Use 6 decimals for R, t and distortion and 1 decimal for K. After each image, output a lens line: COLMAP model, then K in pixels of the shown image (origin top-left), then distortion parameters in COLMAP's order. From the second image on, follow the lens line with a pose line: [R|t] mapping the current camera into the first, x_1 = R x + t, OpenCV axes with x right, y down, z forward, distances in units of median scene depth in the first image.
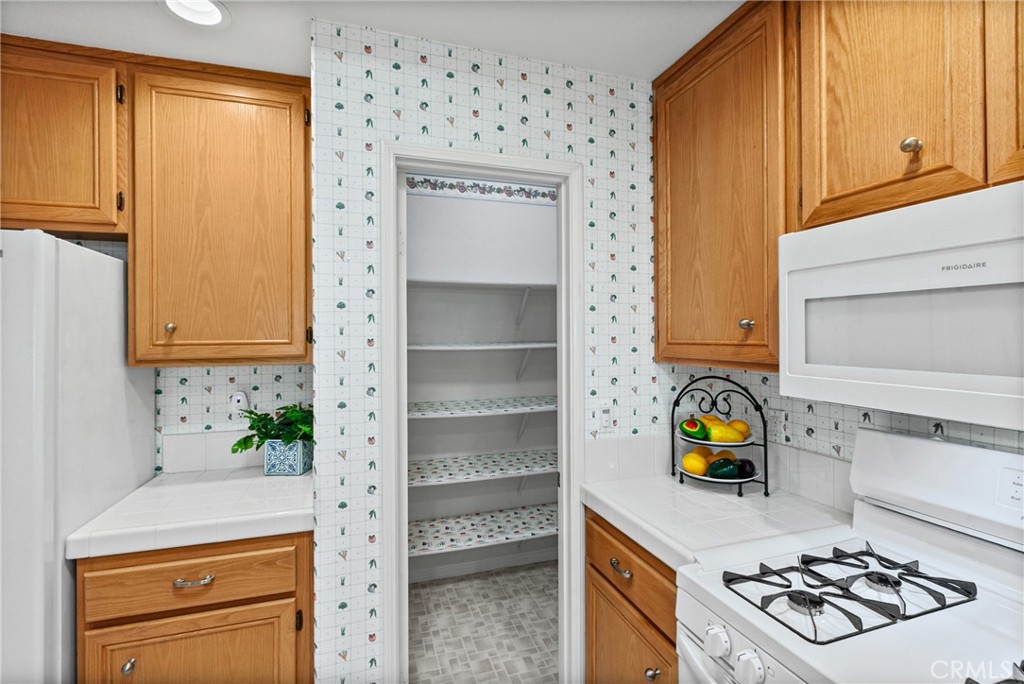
lens RADIAL K [[472.3, 0, 509.2], [0, 472.3, 336.6], [0, 0, 1]] dist [0.001909, -0.000597]
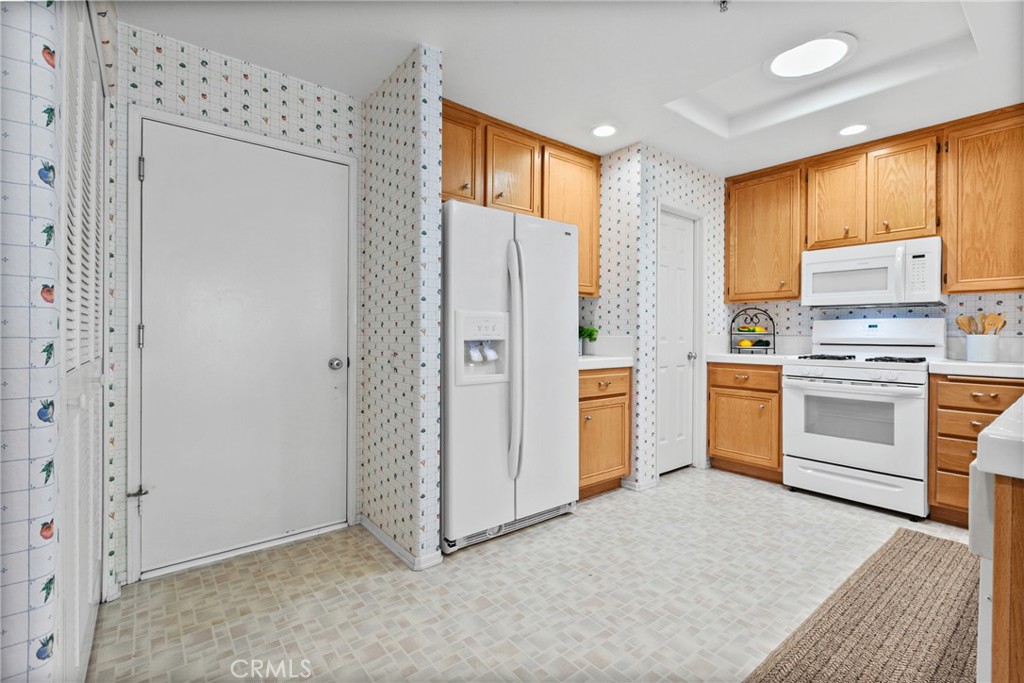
lens RADIAL K [[472.3, 0, 507.2], [0, 472.3, 335.3], [0, 0, 1]] dist [0.001909, -0.000597]
pose [[0.931304, 0.010573, 0.364090, -1.695781], [-0.012495, 0.999918, 0.002923, 0.246601], [-0.364029, -0.007272, 0.931359, -0.830620]]
